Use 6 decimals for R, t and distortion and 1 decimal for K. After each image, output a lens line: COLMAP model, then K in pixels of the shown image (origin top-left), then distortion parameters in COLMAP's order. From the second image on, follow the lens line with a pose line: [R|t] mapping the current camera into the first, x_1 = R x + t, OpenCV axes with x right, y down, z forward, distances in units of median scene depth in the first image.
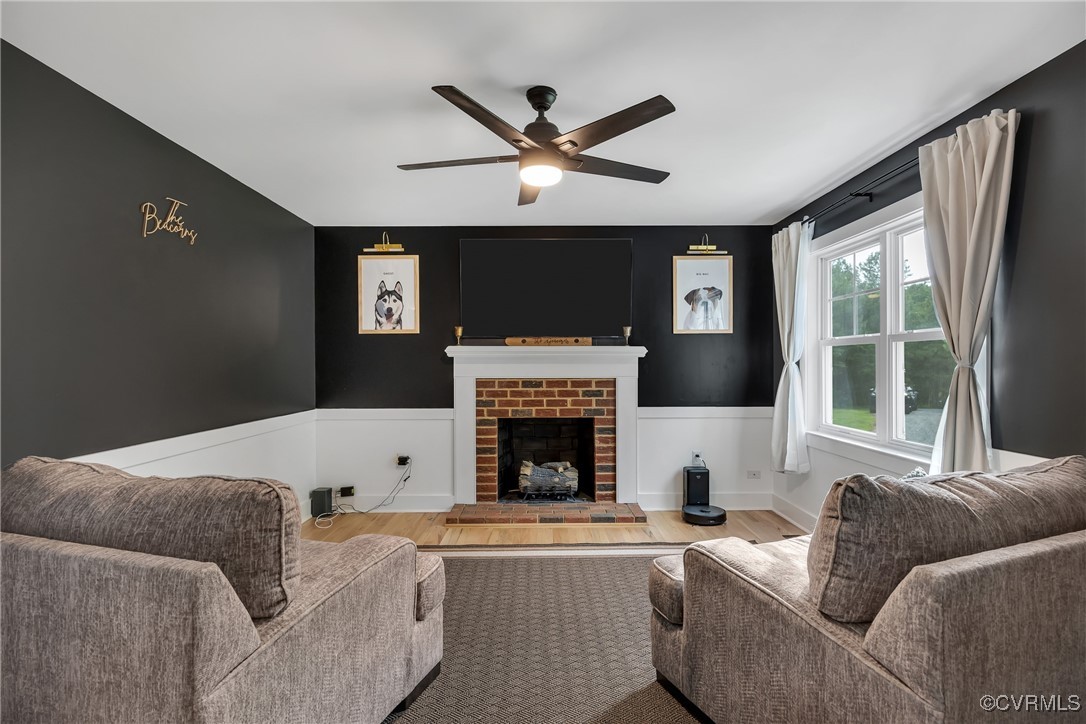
lens RADIAL K [[555.5, 0, 543.9], [0, 555.5, 364.4], [0, 0, 1]] dist [-0.002362, -0.000284]
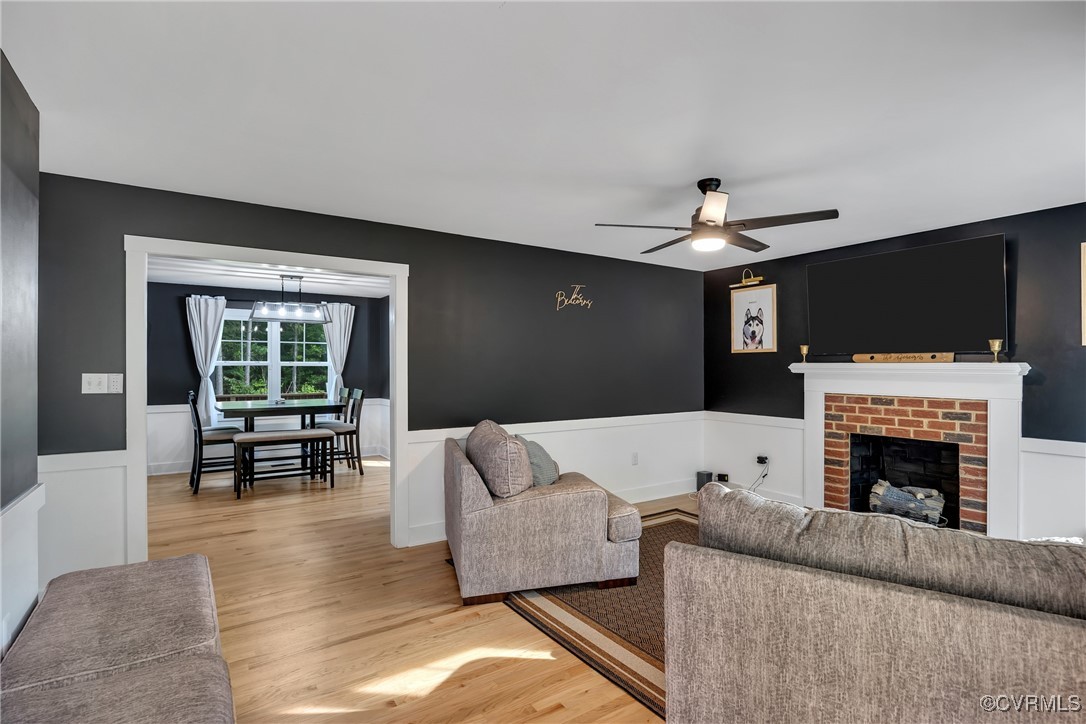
lens RADIAL K [[555.5, 0, 547.1], [0, 555.5, 362.8], [0, 0, 1]] dist [-0.002362, -0.000284]
pose [[0.540842, 0.000121, -0.841124, 0.481915], [-0.003338, 0.999992, -0.002002, -0.028598], [0.841117, 0.003890, 0.540838, -0.022510]]
